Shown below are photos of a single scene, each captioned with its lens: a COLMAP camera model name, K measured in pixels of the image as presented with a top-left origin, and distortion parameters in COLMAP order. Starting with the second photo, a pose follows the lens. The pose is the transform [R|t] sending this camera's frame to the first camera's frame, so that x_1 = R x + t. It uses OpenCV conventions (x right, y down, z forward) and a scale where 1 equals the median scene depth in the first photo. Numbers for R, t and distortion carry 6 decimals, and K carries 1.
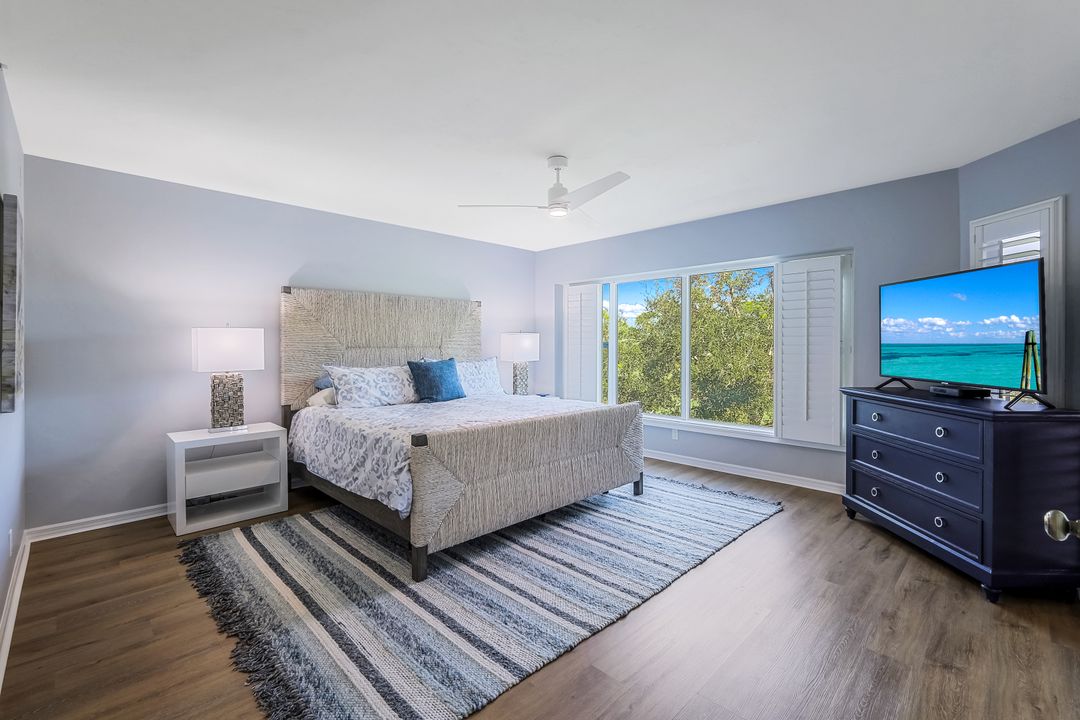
lens RADIAL K [[468.9, 0, 552.0], [0, 468.9, 342.9], [0, 0, 1]] dist [0.003083, 0.000062]
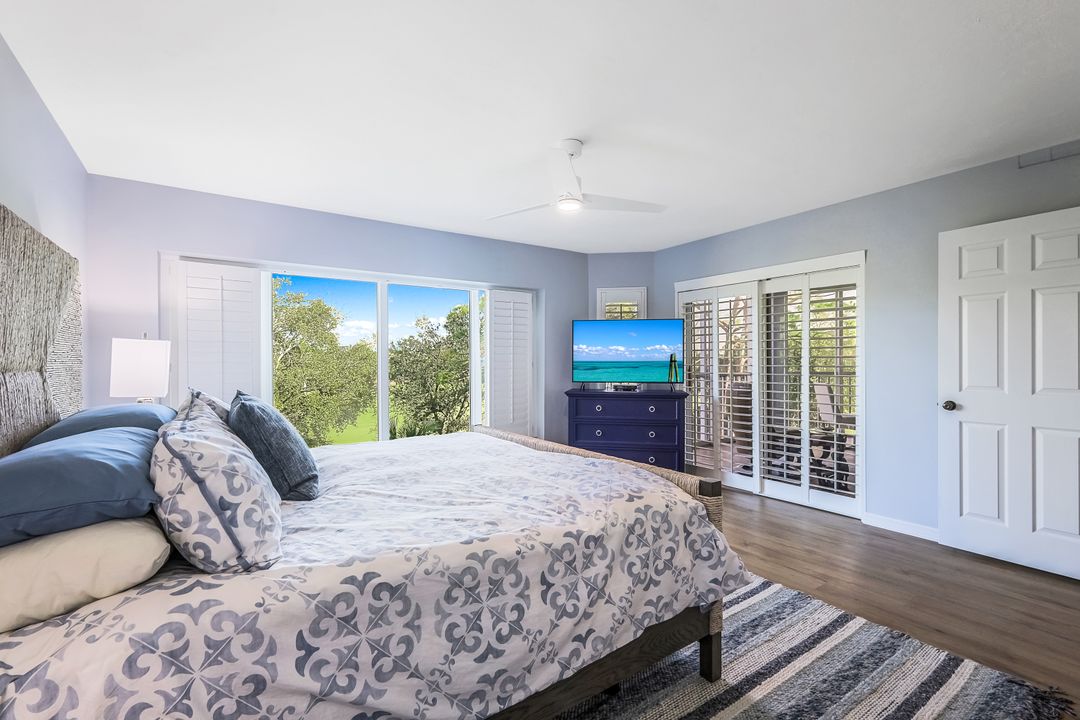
lens RADIAL K [[468.9, 0, 538.2], [0, 468.9, 362.6], [0, 0, 1]] dist [0.003083, 0.000062]
pose [[0.204396, -0.002884, 0.978884, -0.976916], [0.000888, 0.999996, 0.002761, 0.006775], [-0.978888, 0.000305, 0.204398, 1.027535]]
